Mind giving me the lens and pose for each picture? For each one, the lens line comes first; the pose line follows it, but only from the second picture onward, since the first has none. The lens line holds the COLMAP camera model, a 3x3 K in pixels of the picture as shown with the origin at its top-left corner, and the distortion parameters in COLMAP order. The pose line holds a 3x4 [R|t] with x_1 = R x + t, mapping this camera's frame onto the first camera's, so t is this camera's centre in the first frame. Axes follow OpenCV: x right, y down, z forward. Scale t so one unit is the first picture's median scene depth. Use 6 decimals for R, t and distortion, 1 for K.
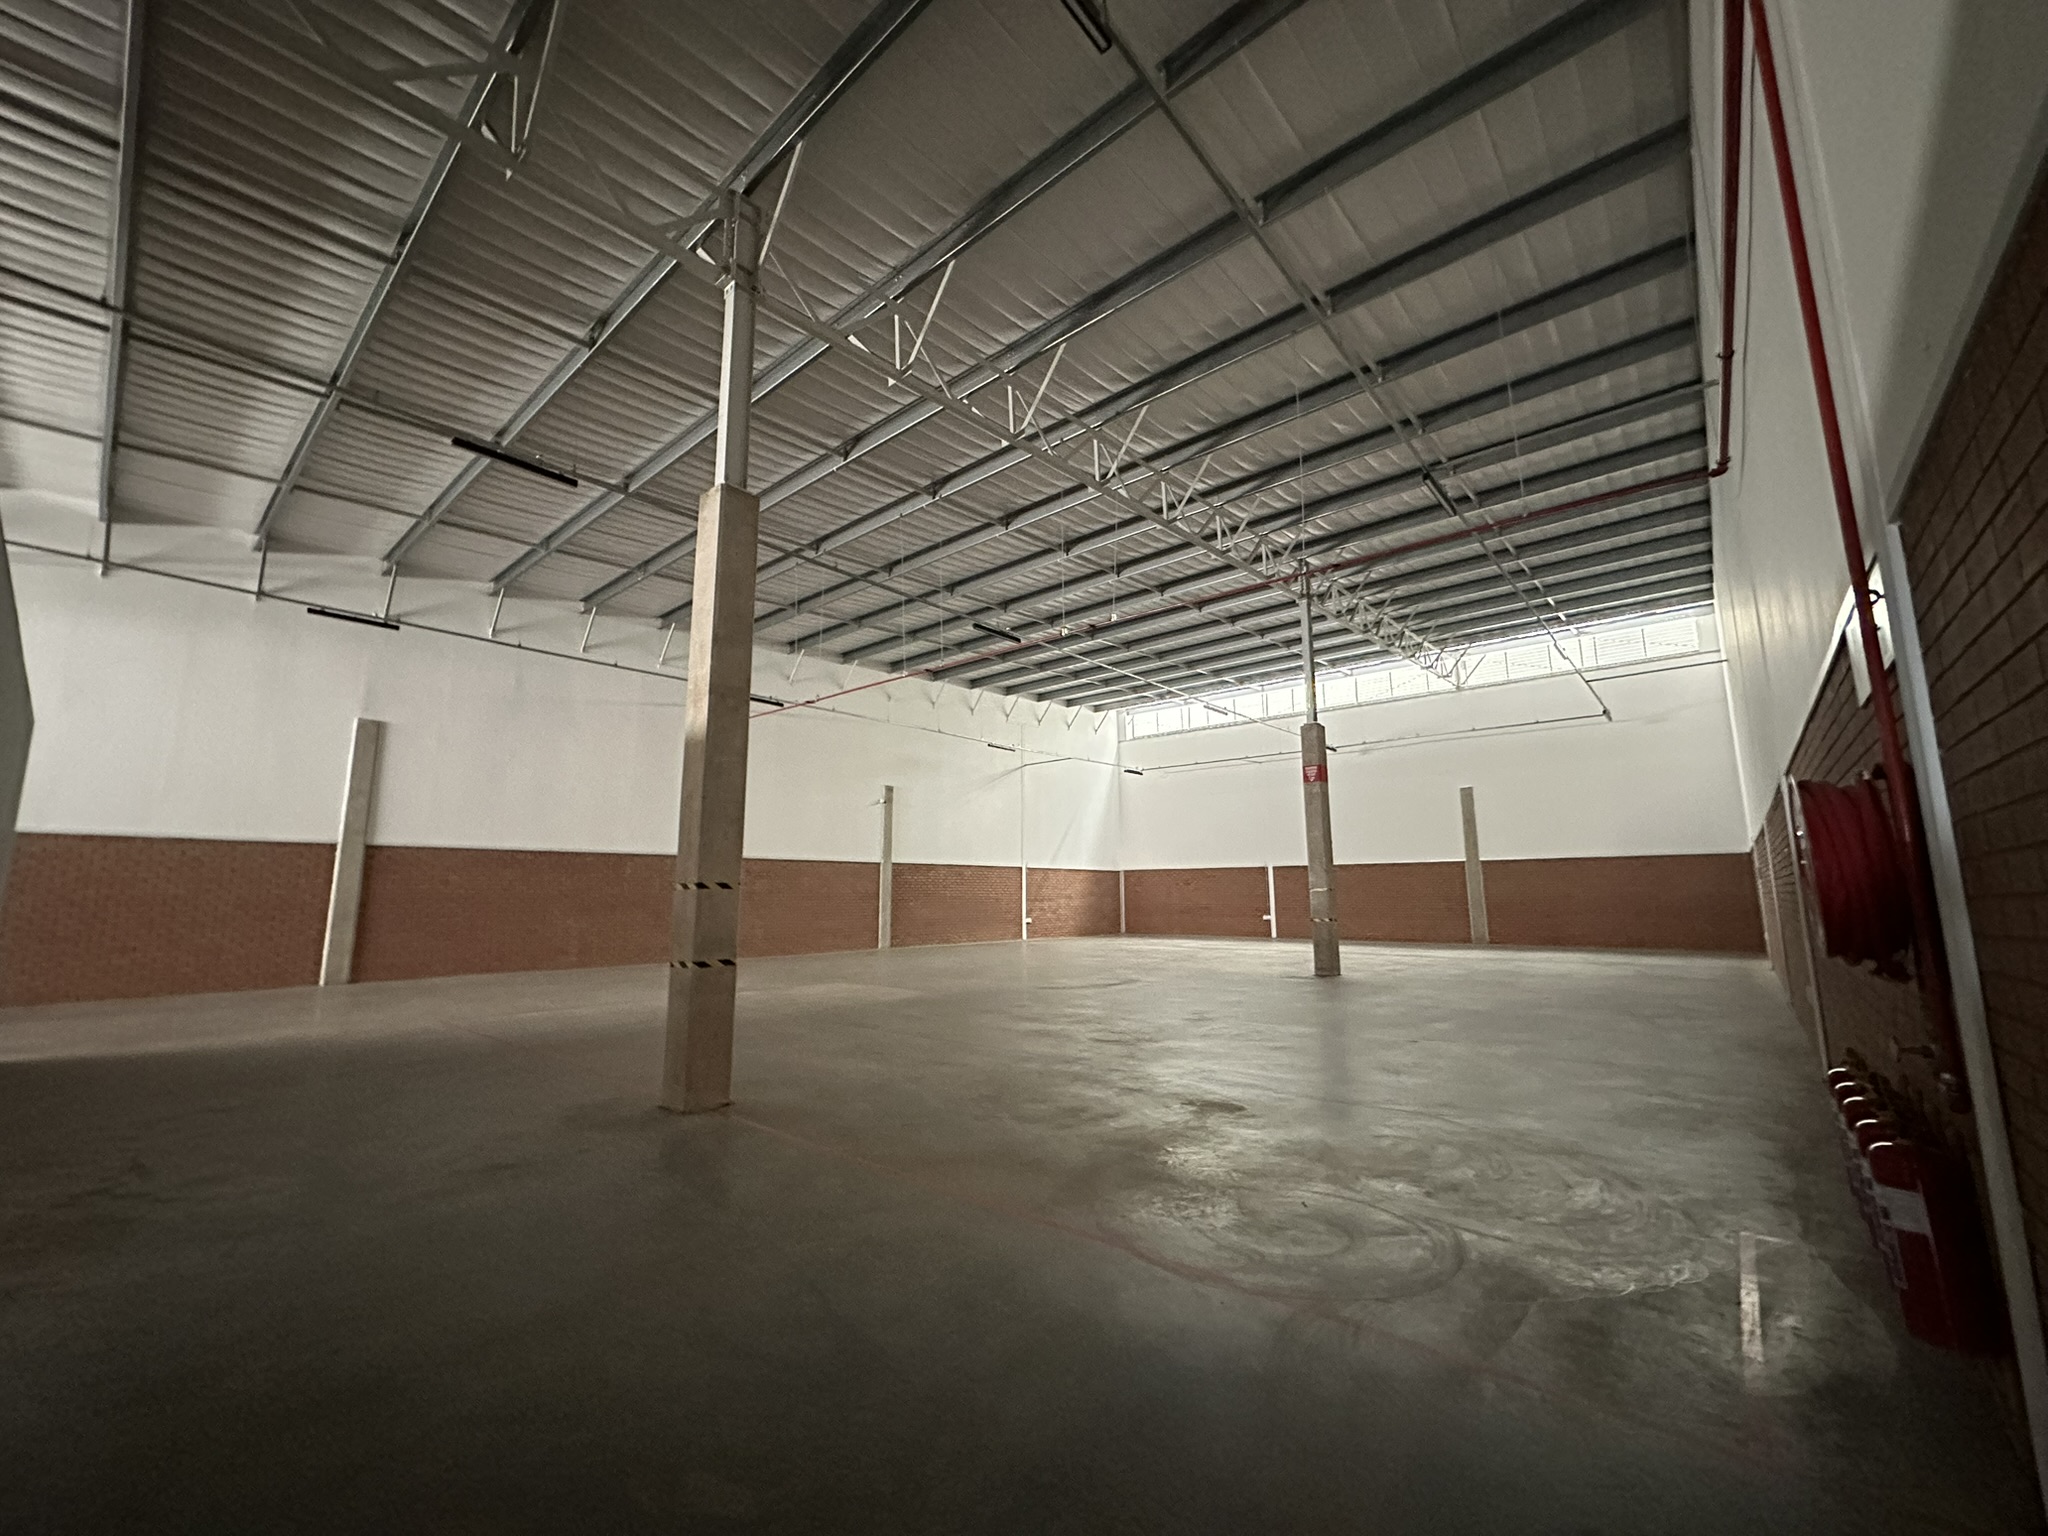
lens RADIAL K [[823.3, 0, 1018.8], [0, 823.3, 766.9], [0, 0, 1]] dist [0.007156, -0.001048]
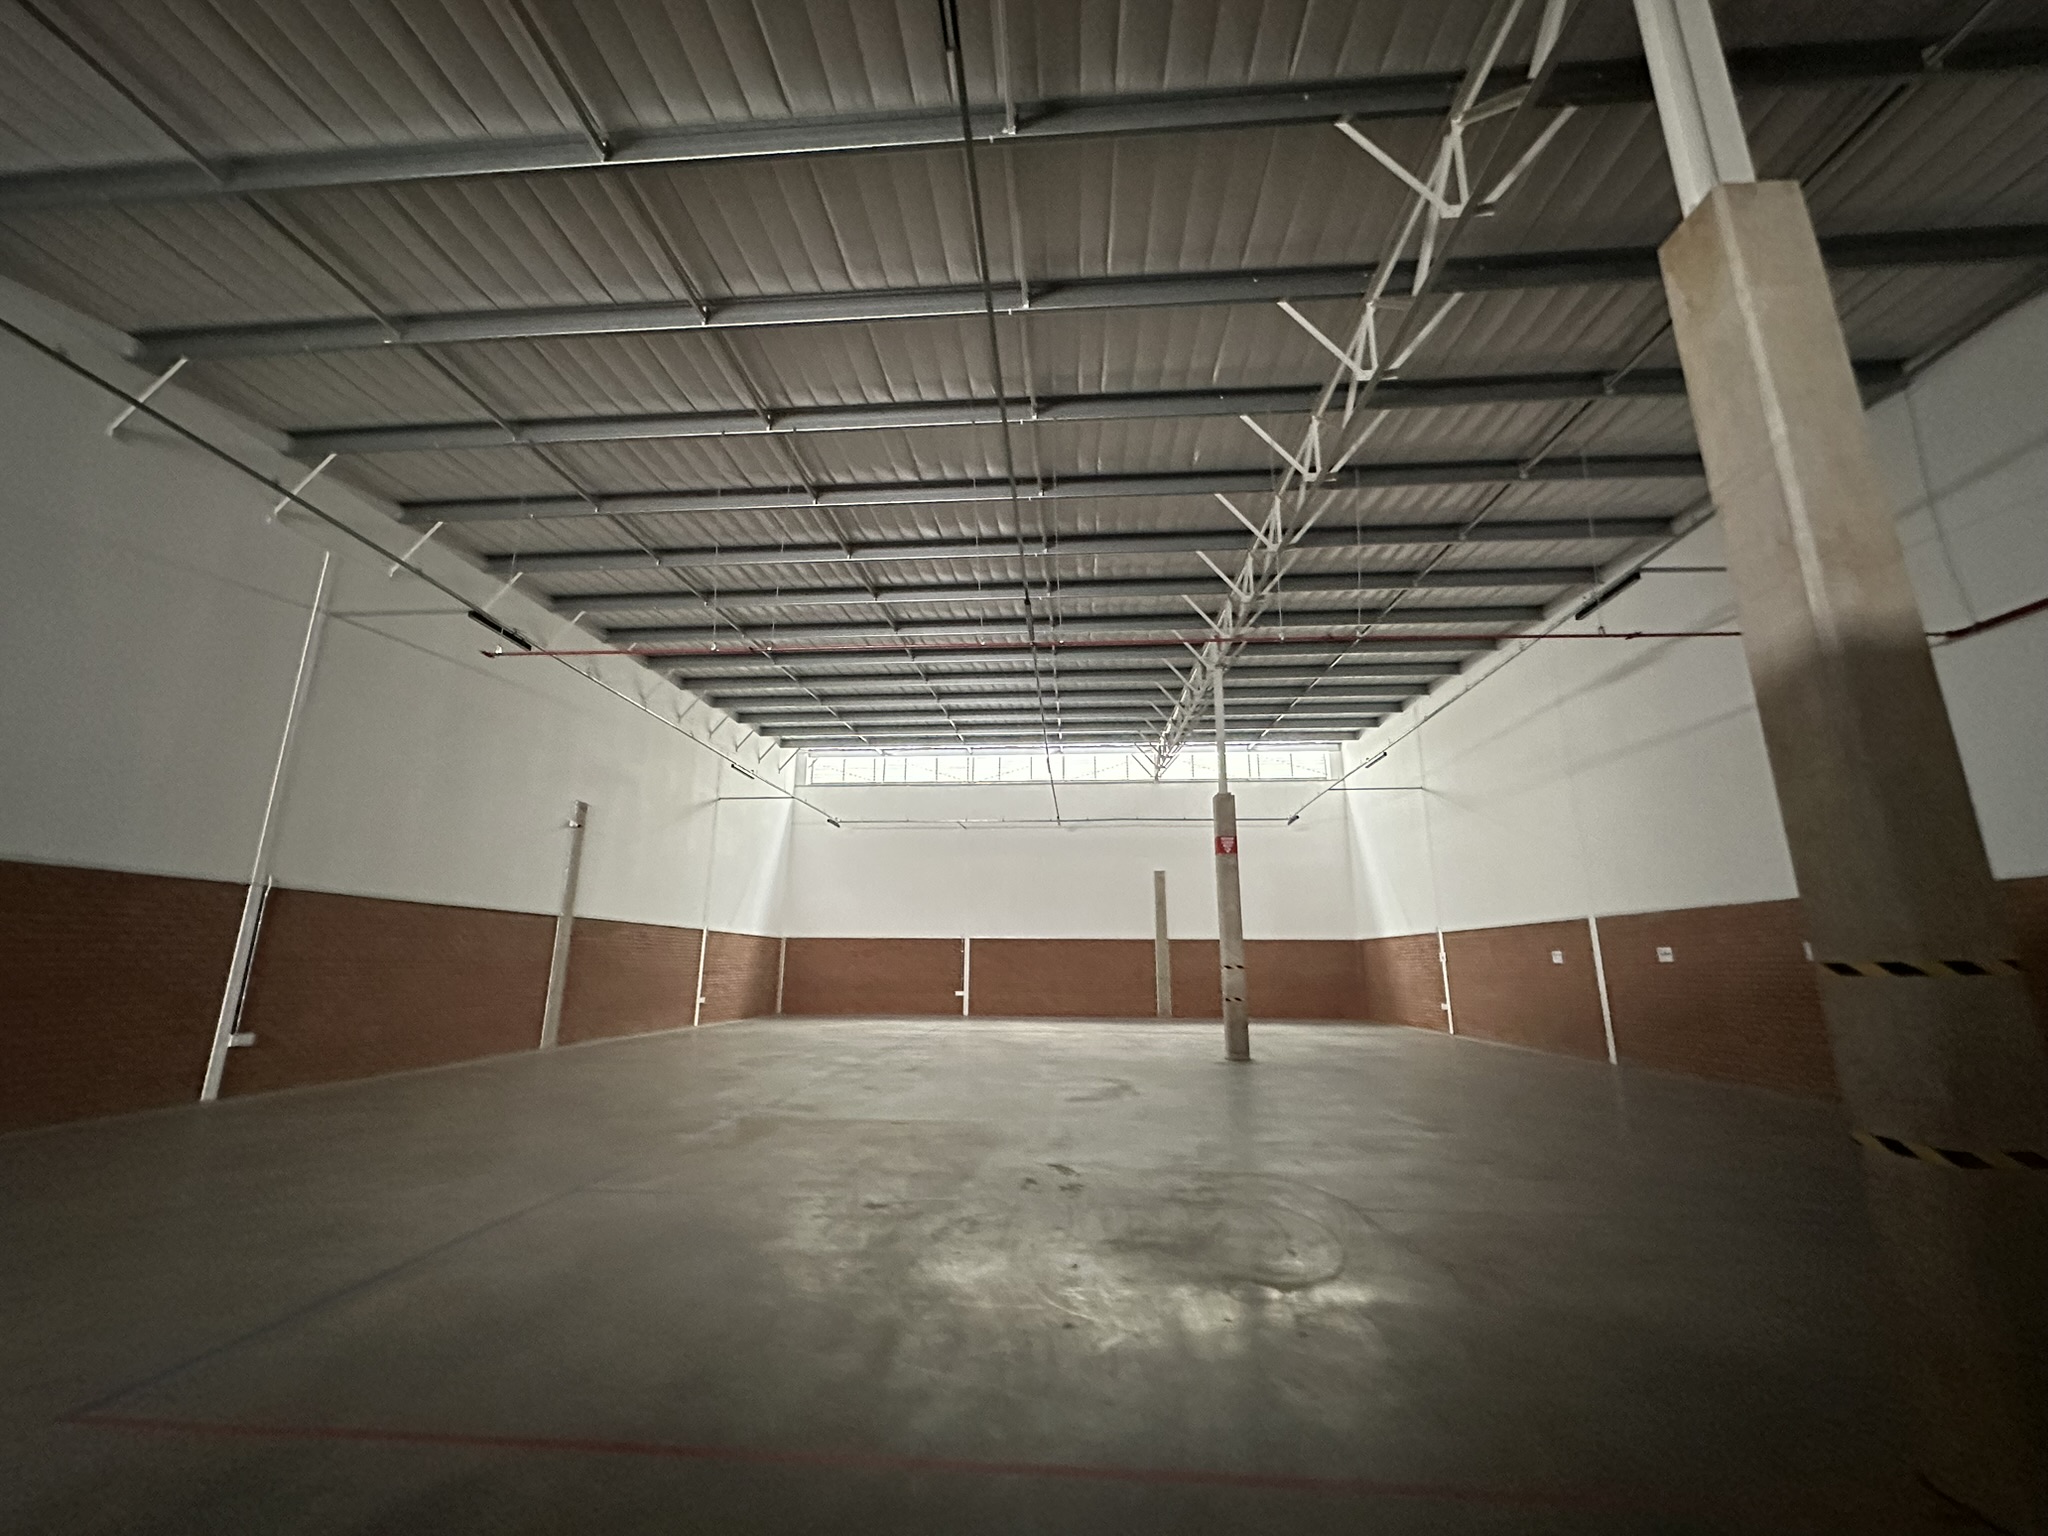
lens RADIAL K [[823.3, 0, 1036.6], [0, 823.3, 770.1], [0, 0, 1]] dist [0.007156, -0.001048]
pose [[0.795603, 0.150306, 0.586876, -0.259802], [-0.102002, 0.988139, -0.114794, 0.036225], [-0.597169, 0.031468, 0.801498, 0.225738]]
